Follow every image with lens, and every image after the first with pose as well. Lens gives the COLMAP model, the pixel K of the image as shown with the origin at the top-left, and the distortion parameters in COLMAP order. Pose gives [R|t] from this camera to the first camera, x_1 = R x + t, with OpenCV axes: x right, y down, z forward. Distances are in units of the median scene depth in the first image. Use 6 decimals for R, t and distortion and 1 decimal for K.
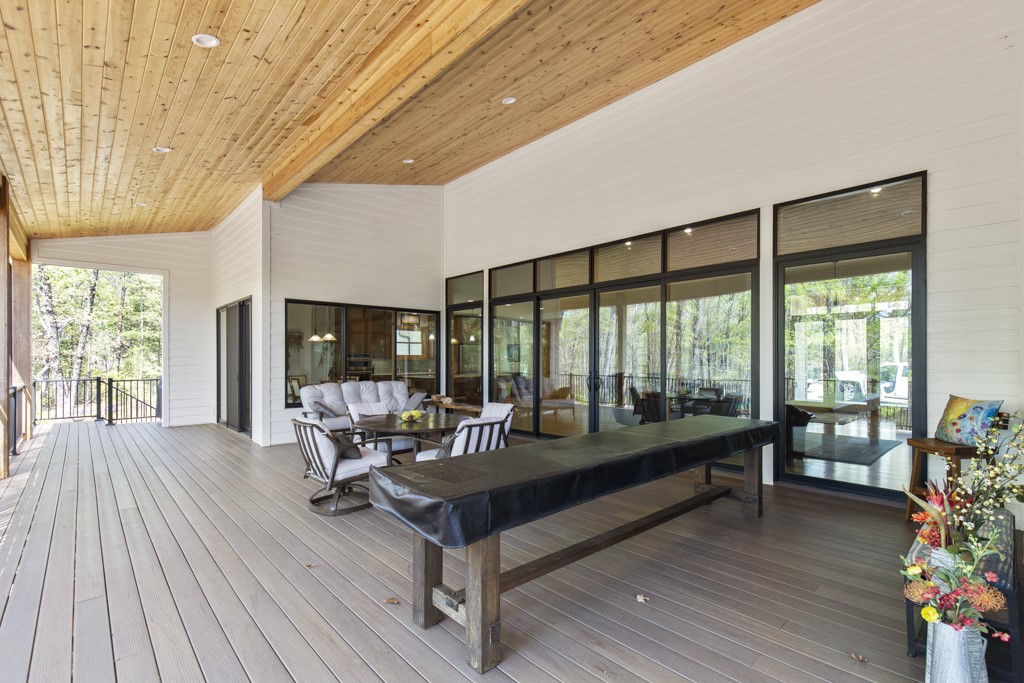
lens RADIAL K [[480.3, 0, 511.3], [0, 480.3, 356.7], [0, 0, 1]] dist [0.001202, 0.000286]
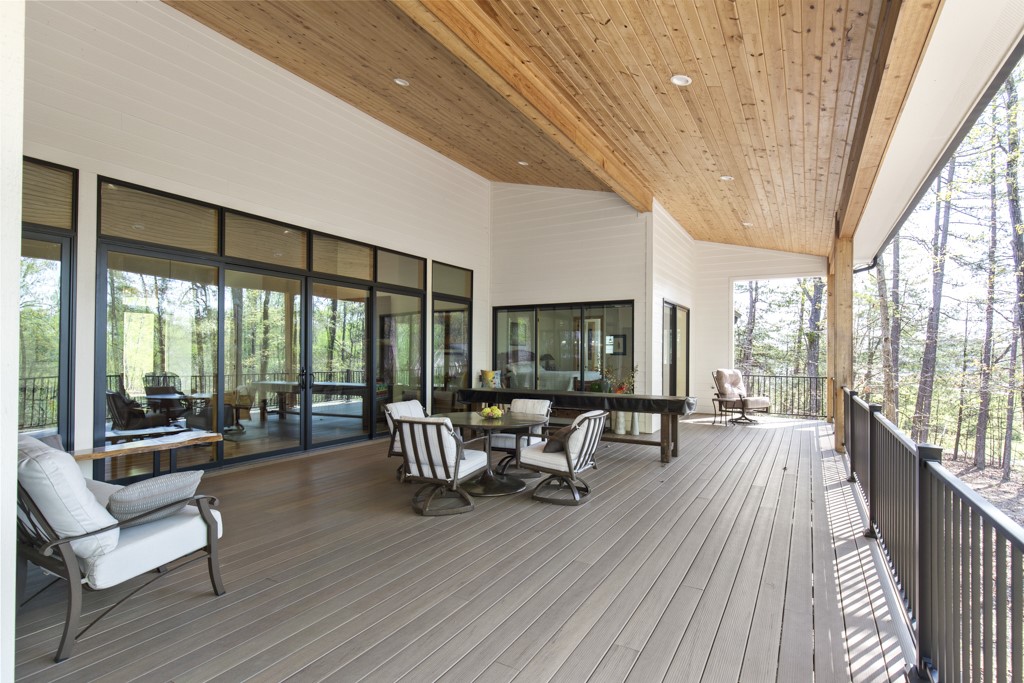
lens RADIAL K [[521.1, 0, 511.5], [0, 521.1, 352.0], [0, 0, 1]] dist [-0.001325, -0.000191]
pose [[-0.315315, 0.010686, 0.948927, -0.793163], [-0.002134, 0.999926, -0.011970, 0.013299], [-0.948985, -0.005799, -0.315268, 0.832785]]
